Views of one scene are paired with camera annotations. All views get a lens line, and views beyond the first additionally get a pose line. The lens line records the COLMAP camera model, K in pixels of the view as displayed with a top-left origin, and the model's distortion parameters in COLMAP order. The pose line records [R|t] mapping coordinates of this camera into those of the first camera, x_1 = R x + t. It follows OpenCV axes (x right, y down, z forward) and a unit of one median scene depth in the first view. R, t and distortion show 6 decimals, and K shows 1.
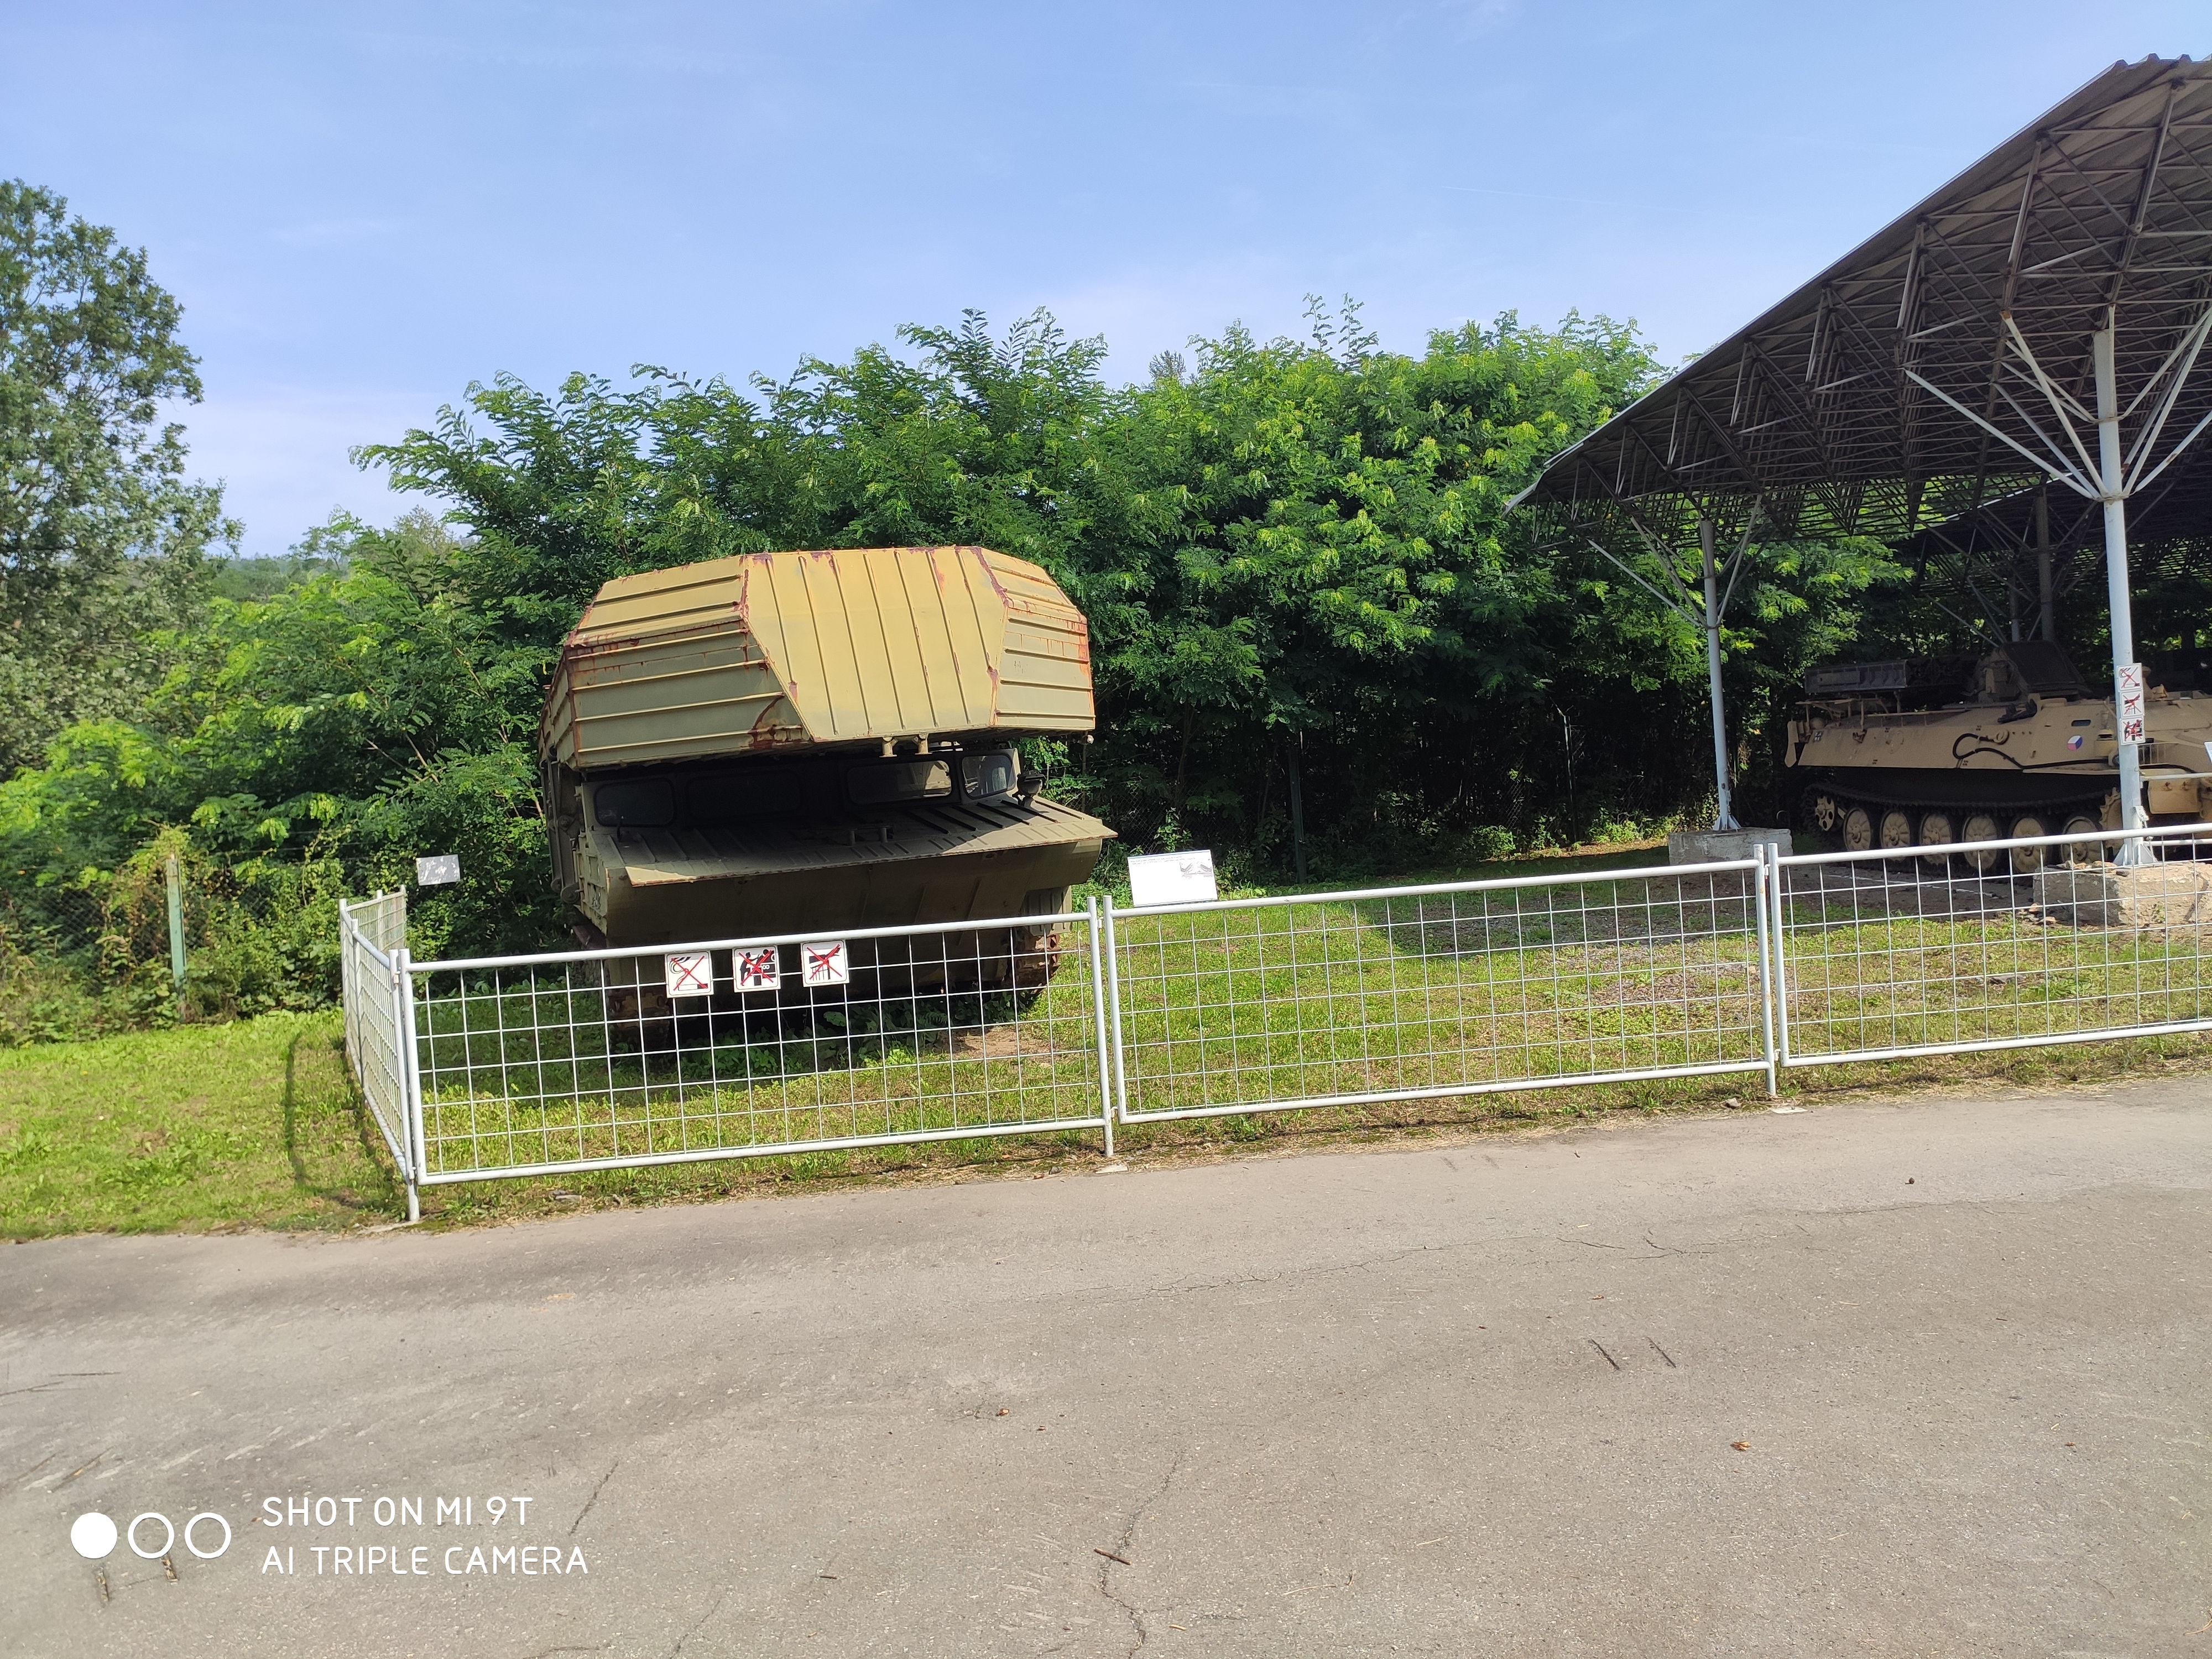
lens RADIAL K [[1667.2, 0, 1115.1], [0, 1667.2, 835.2], [0, 0, 1]] dist [0.070681, -0.130826]
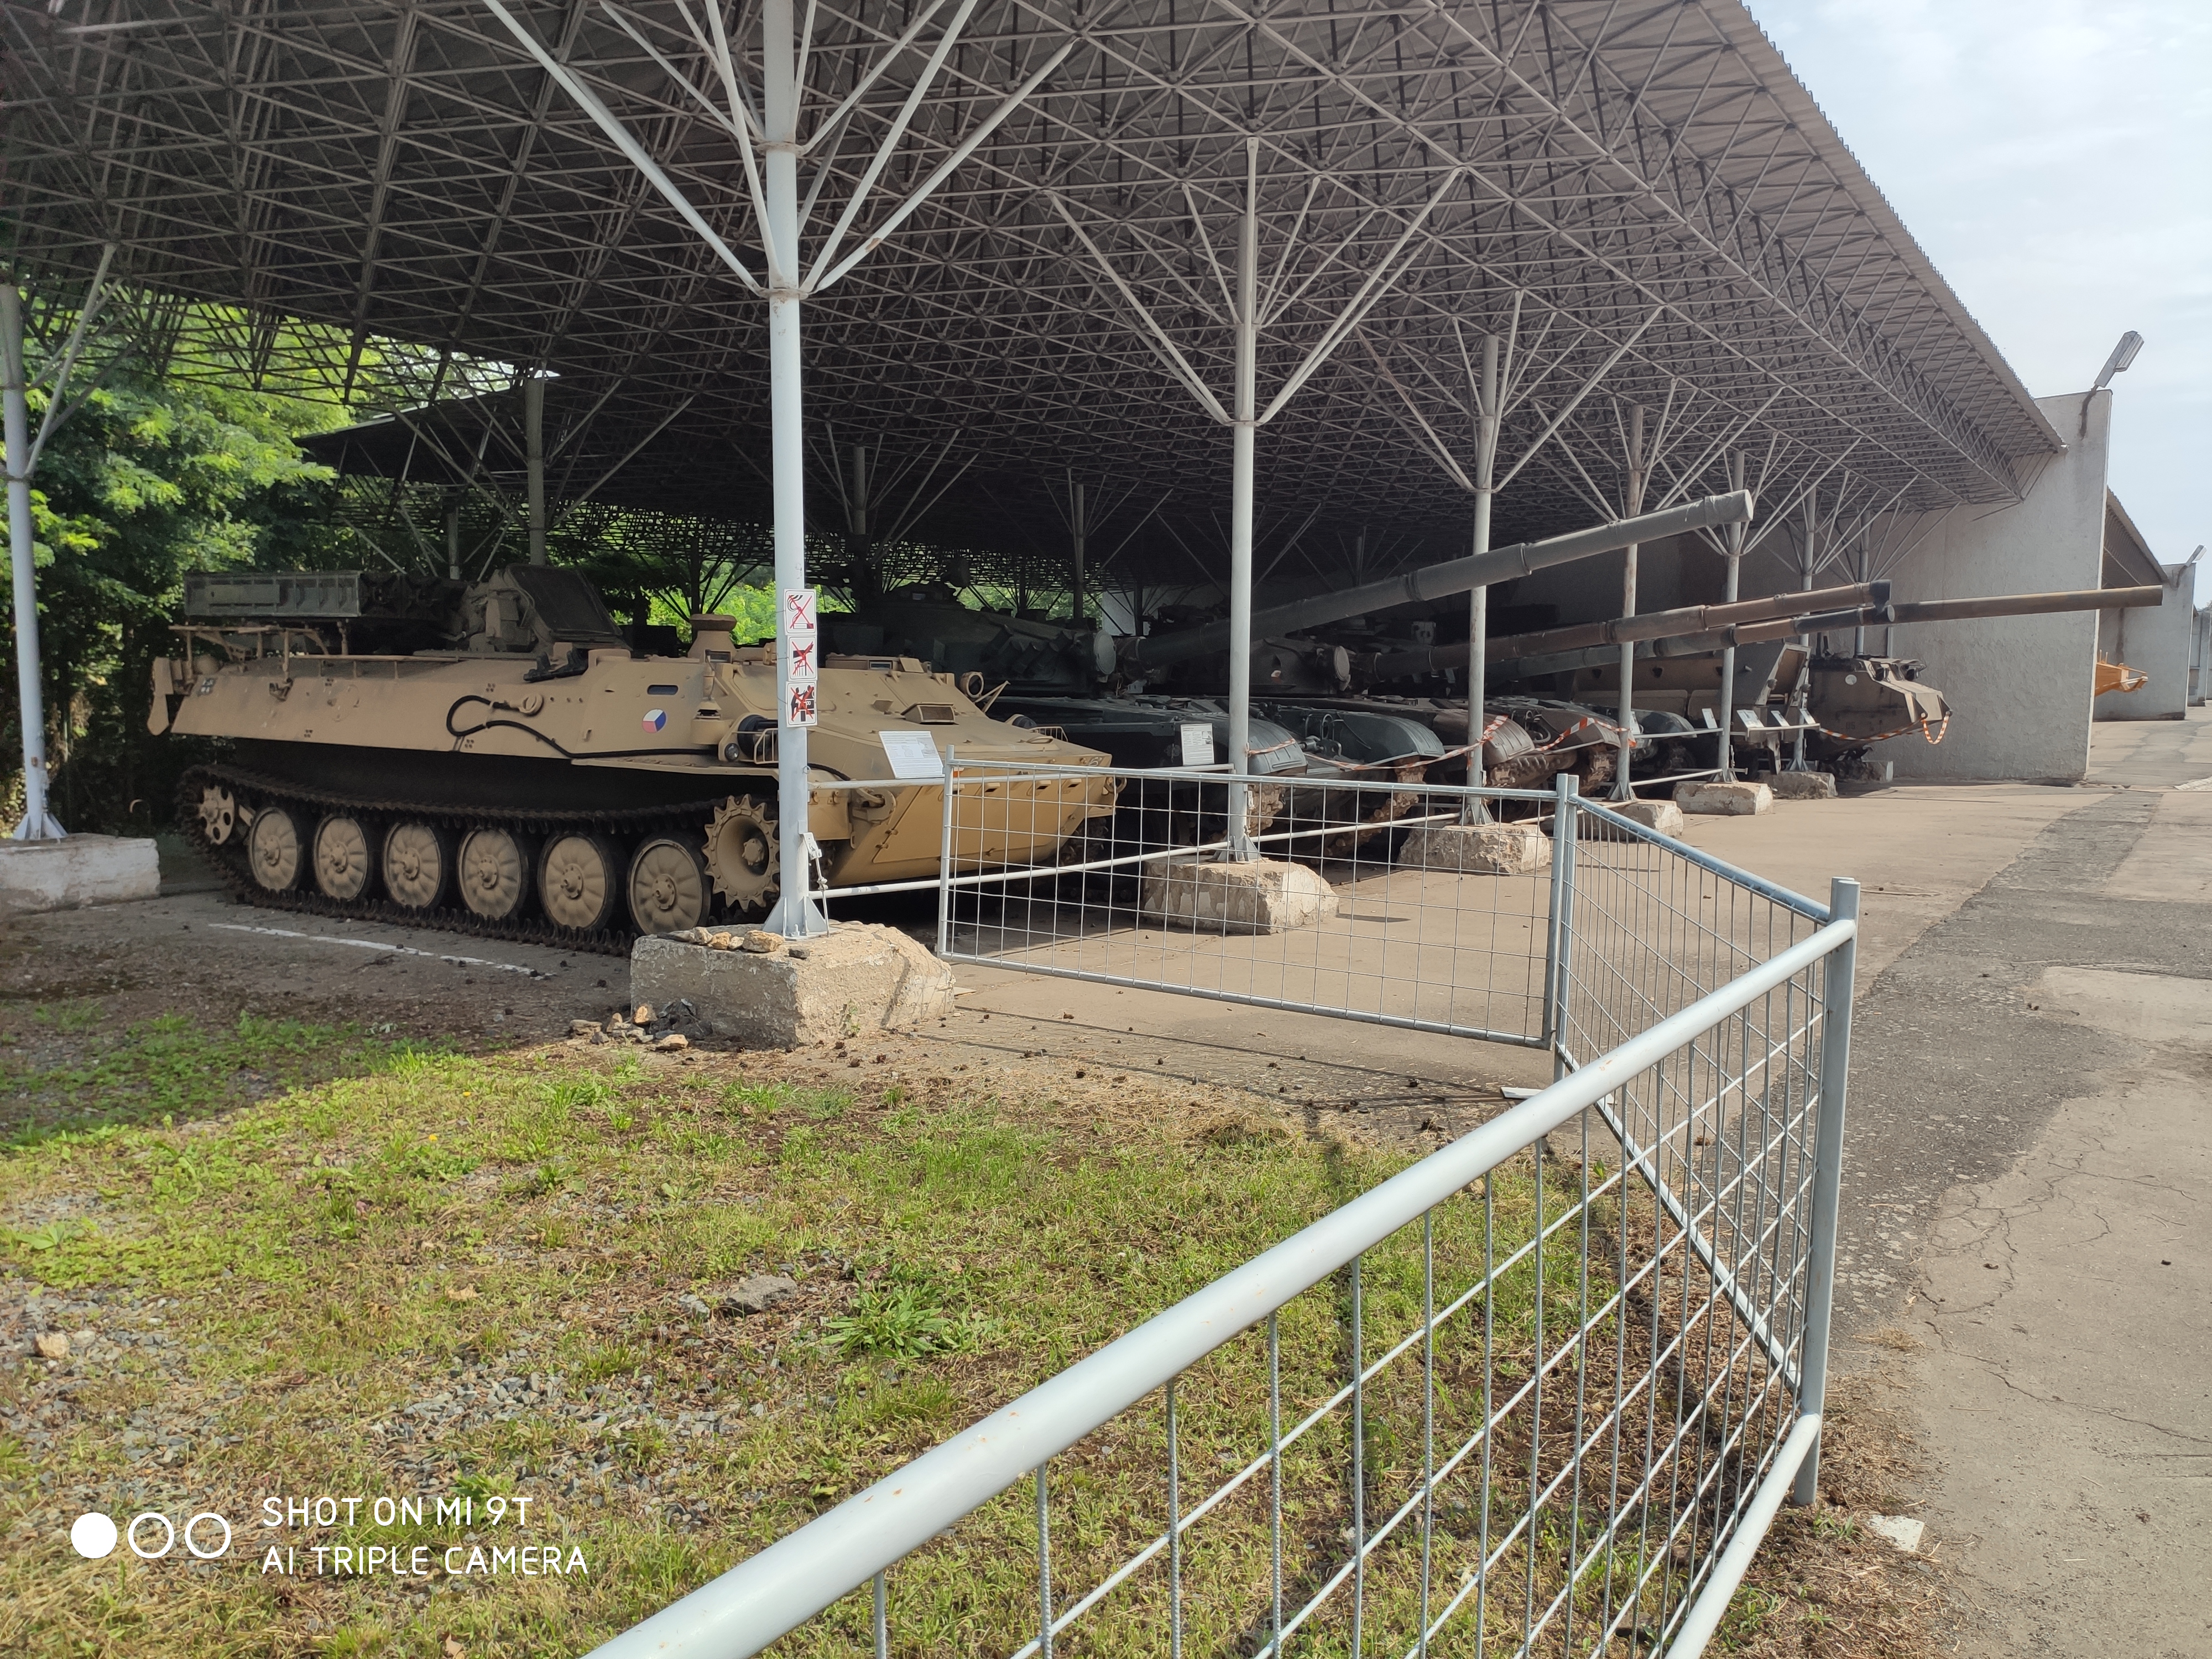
lens RADIAL K [[1667.2, 0, 1115.1], [0, 1667.2, 835.2], [0, 0, 1]] dist [0.070681, -0.130826]
pose [[0.615893, 0.007460, 0.787794, 0.147273], [-0.018276, 0.999821, 0.004821, -0.014593], [-0.787618, -0.017367, 0.615920, 0.379683]]
